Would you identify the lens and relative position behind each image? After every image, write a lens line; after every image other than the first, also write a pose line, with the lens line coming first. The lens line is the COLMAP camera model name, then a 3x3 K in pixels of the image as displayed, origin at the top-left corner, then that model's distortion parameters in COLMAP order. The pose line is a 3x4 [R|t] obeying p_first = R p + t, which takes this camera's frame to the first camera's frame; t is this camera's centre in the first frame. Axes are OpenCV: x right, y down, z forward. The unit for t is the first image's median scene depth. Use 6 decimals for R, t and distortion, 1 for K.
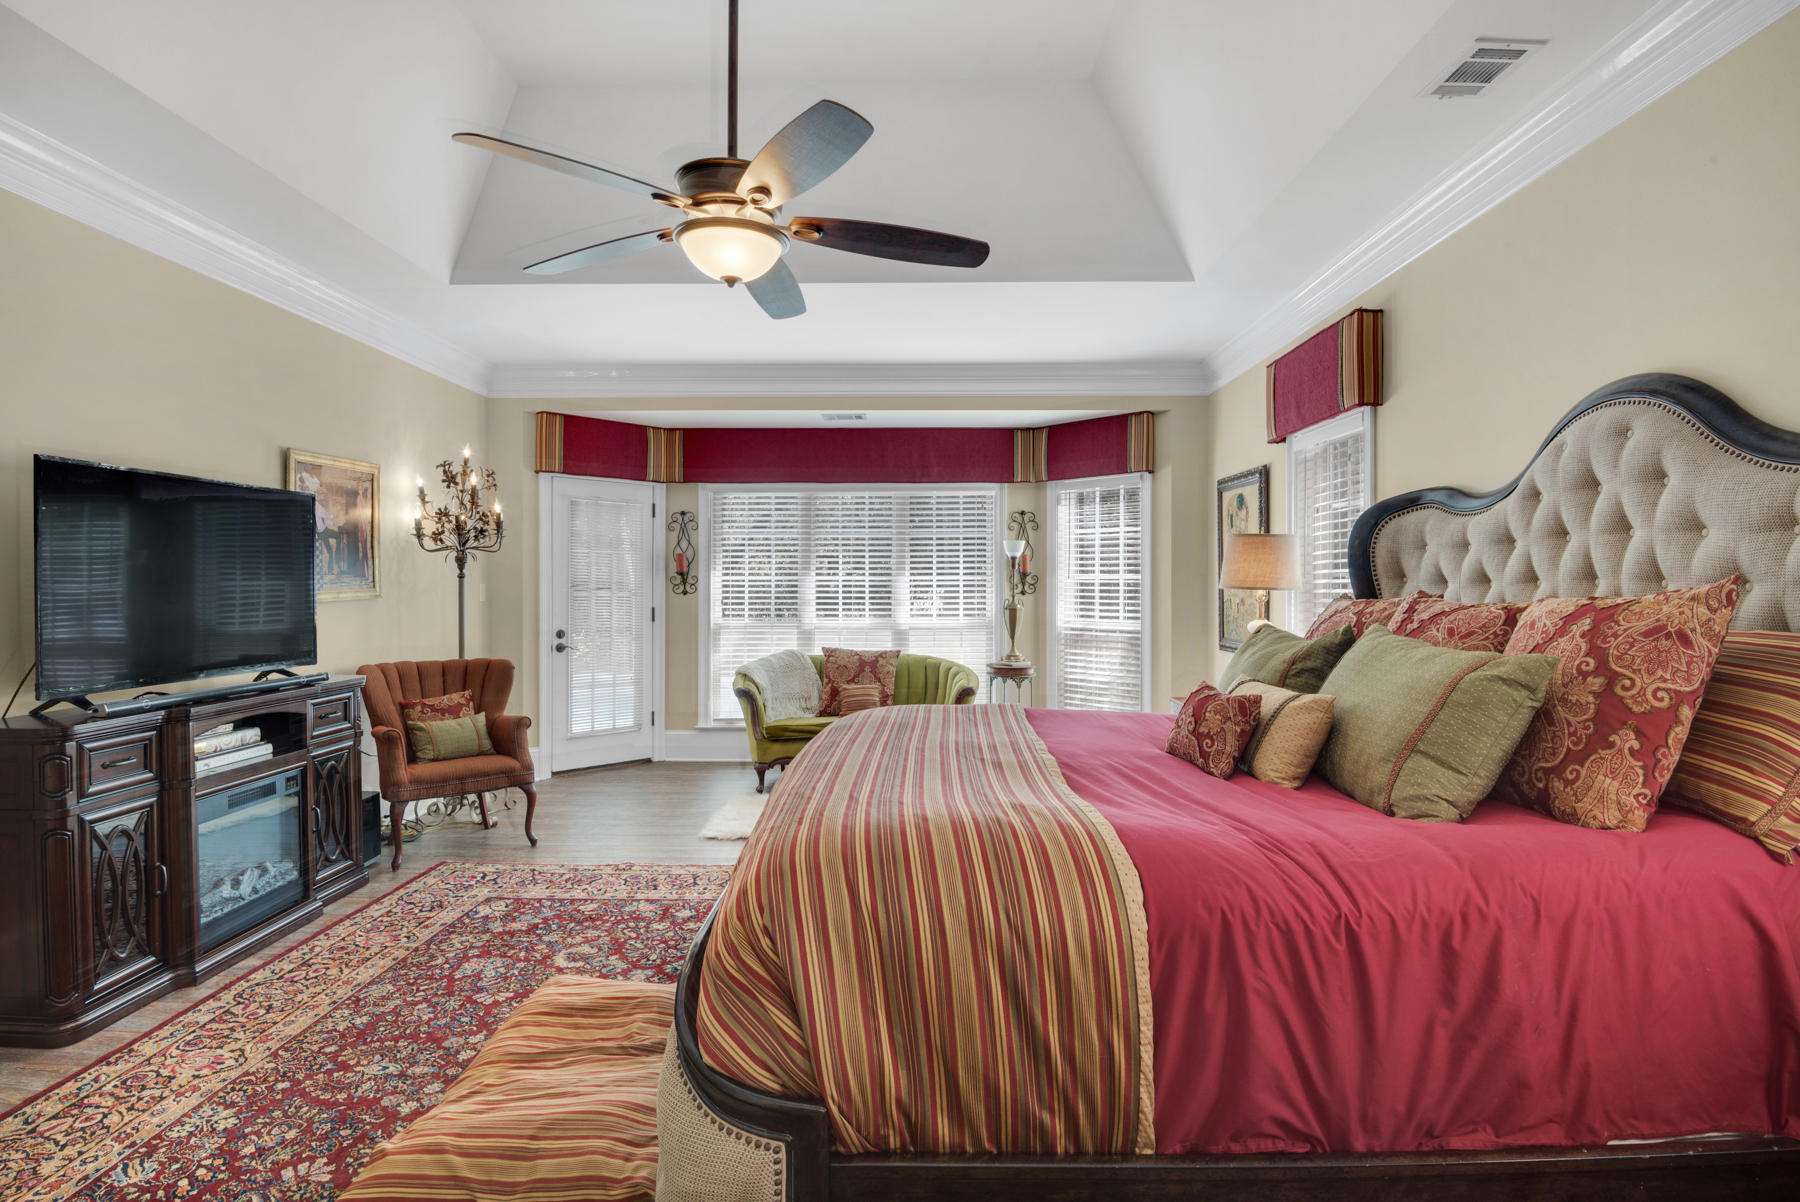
lens RADIAL K [[903.0, 0, 927.7], [0, 903.0, 596.5], [0, 0, 1]] dist [-0.015093, -0.007996]
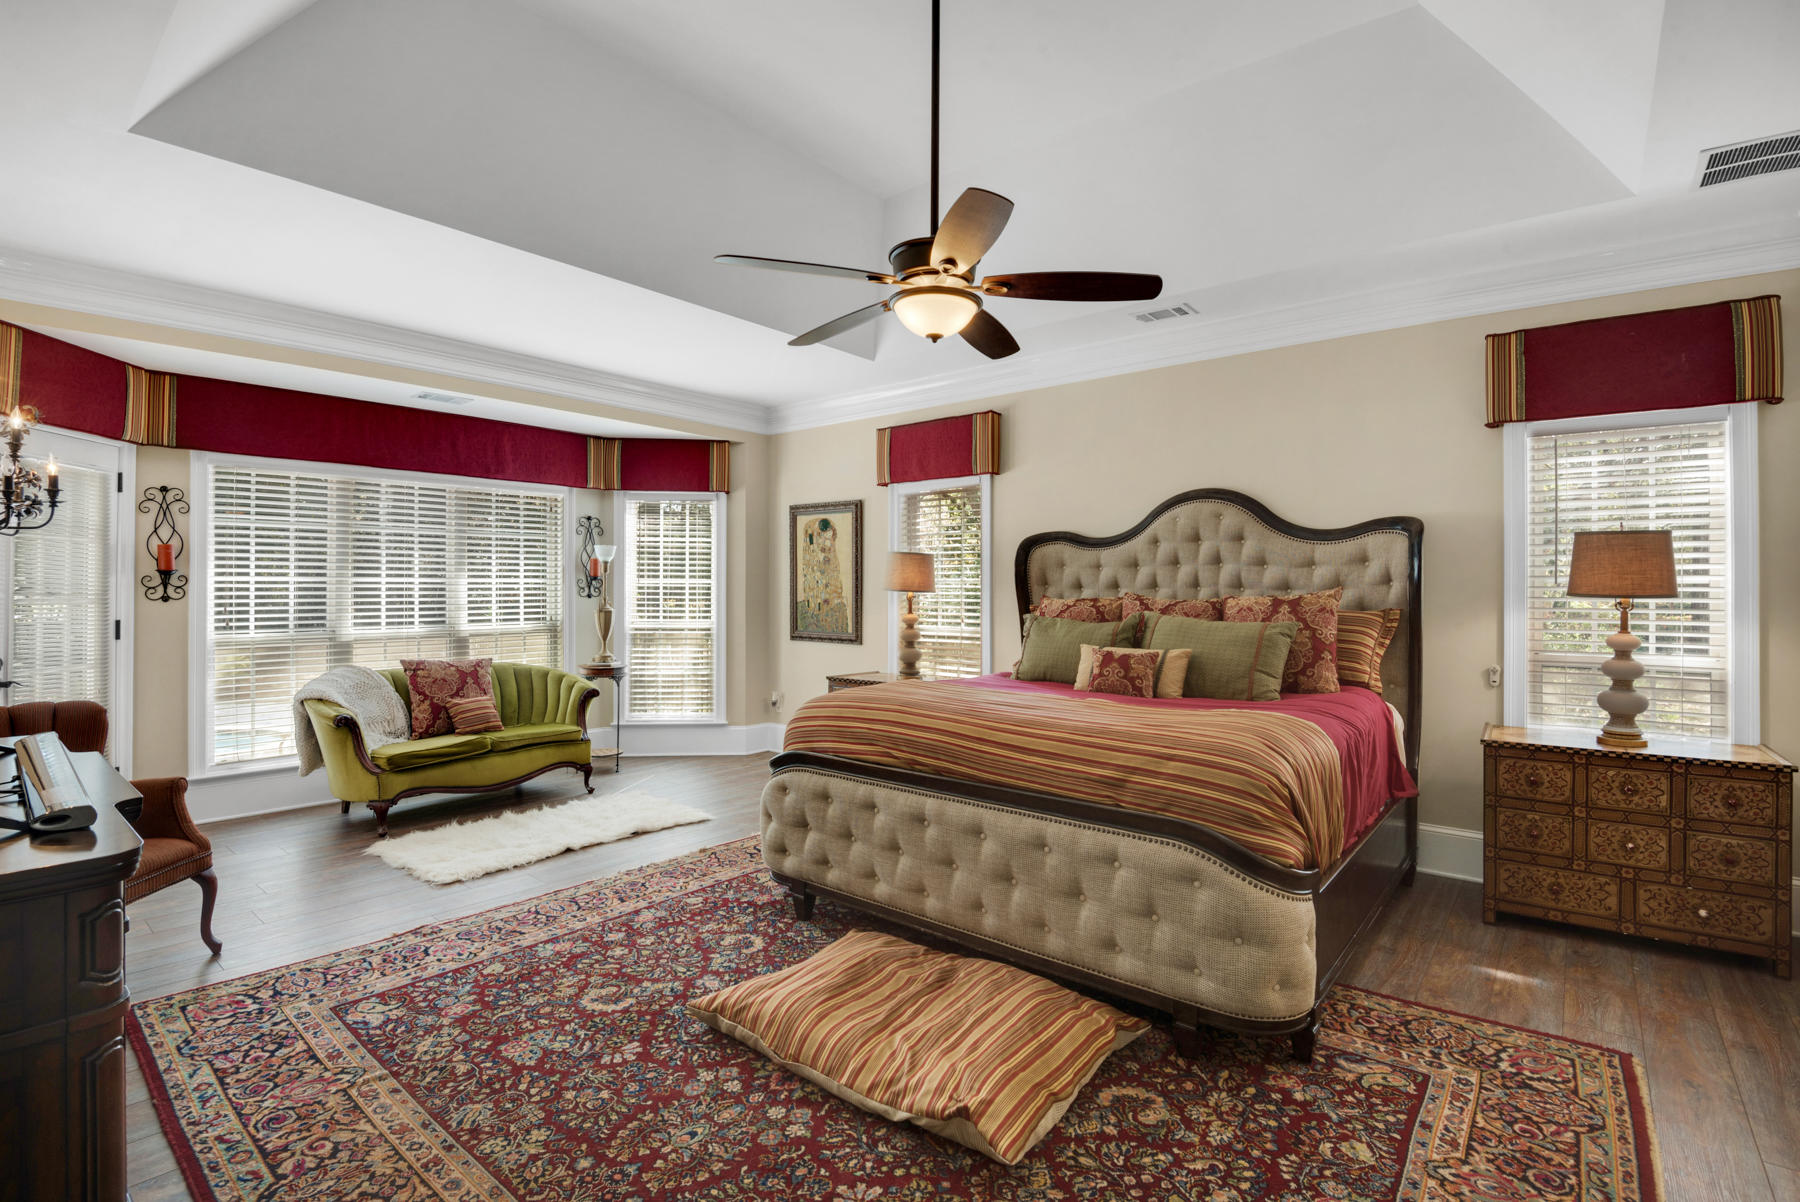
lens RADIAL K [[836.3, 0, 903.3], [0, 836.3, 619.1], [0, 0, 1]] dist [-0.027776, -0.009720]
pose [[0.626358, -0.023202, 0.779190, -0.730058], [0.006932, 0.999683, 0.024195, 0.002411], [-0.779504, -0.009754, 0.626321, 0.220596]]
